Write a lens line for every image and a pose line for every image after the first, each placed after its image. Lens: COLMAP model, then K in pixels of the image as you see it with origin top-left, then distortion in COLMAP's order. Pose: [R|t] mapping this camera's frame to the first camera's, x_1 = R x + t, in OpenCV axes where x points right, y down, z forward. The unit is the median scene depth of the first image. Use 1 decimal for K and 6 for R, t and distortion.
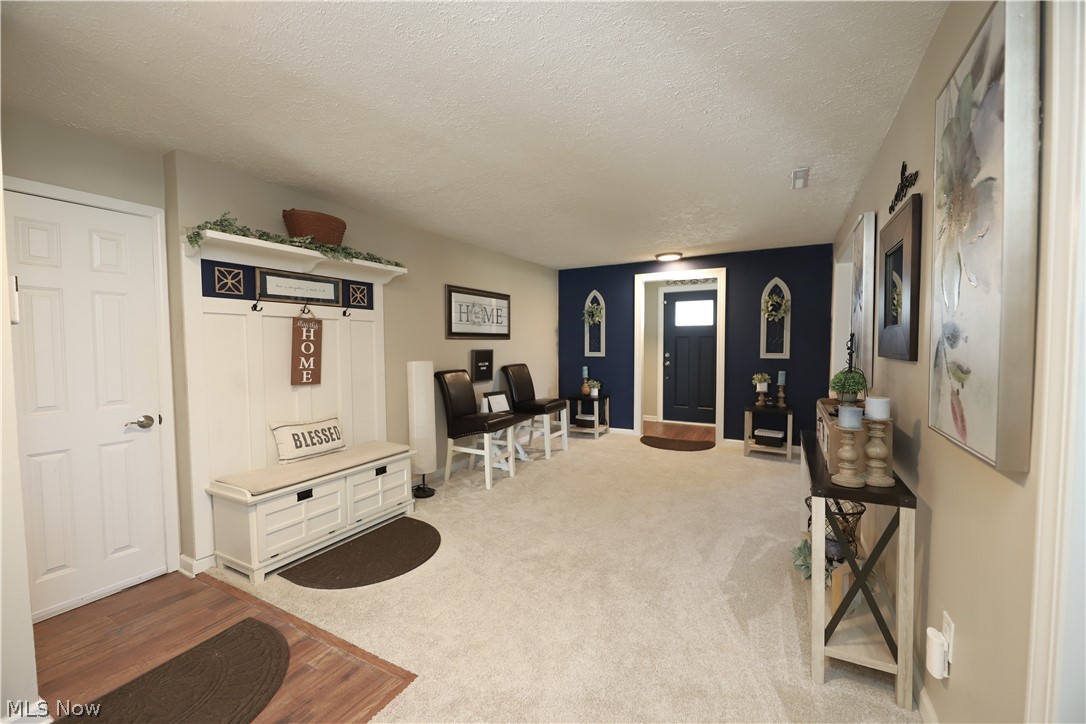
lens RADIAL K [[433.1, 0, 543.2], [0, 433.1, 360.9], [0, 0, 1]] dist [-0.002873, -0.001950]
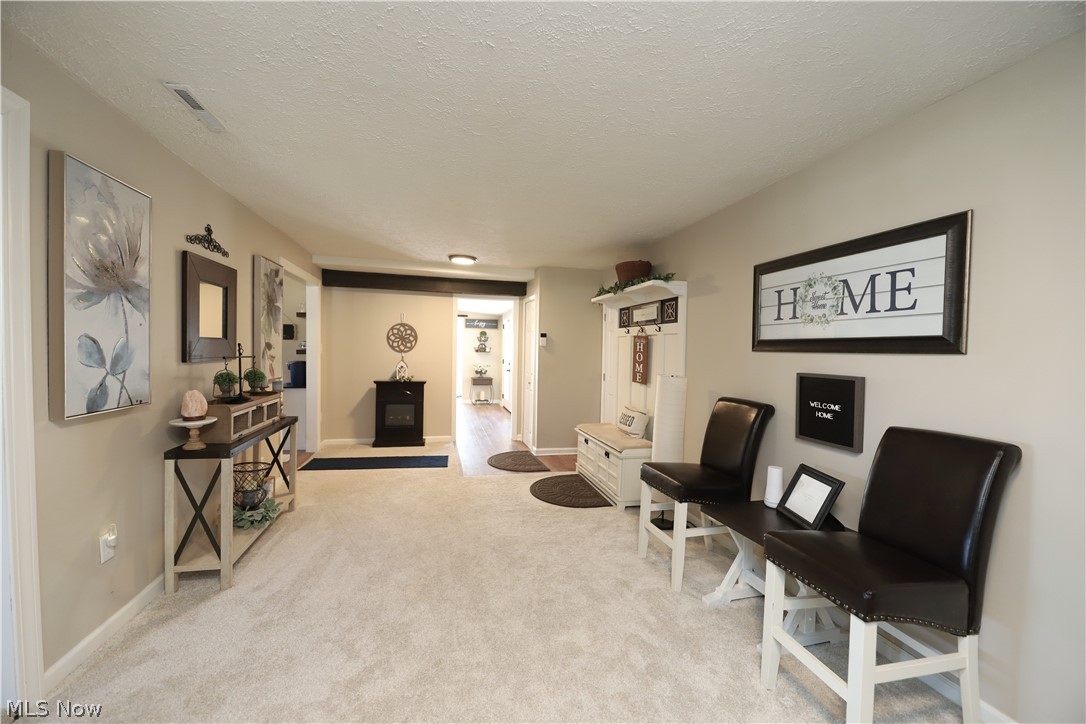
lens RADIAL K [[433.1, 0, 539.7], [0, 433.1, 361.1], [0, 0, 1]] dist [-0.002873, -0.001950]
pose [[-0.742399, 0.011028, -0.669868, 0.411771], [-0.041494, 0.997188, 0.062403, -0.059350], [0.668672, 0.074123, -0.739854, 1.189131]]
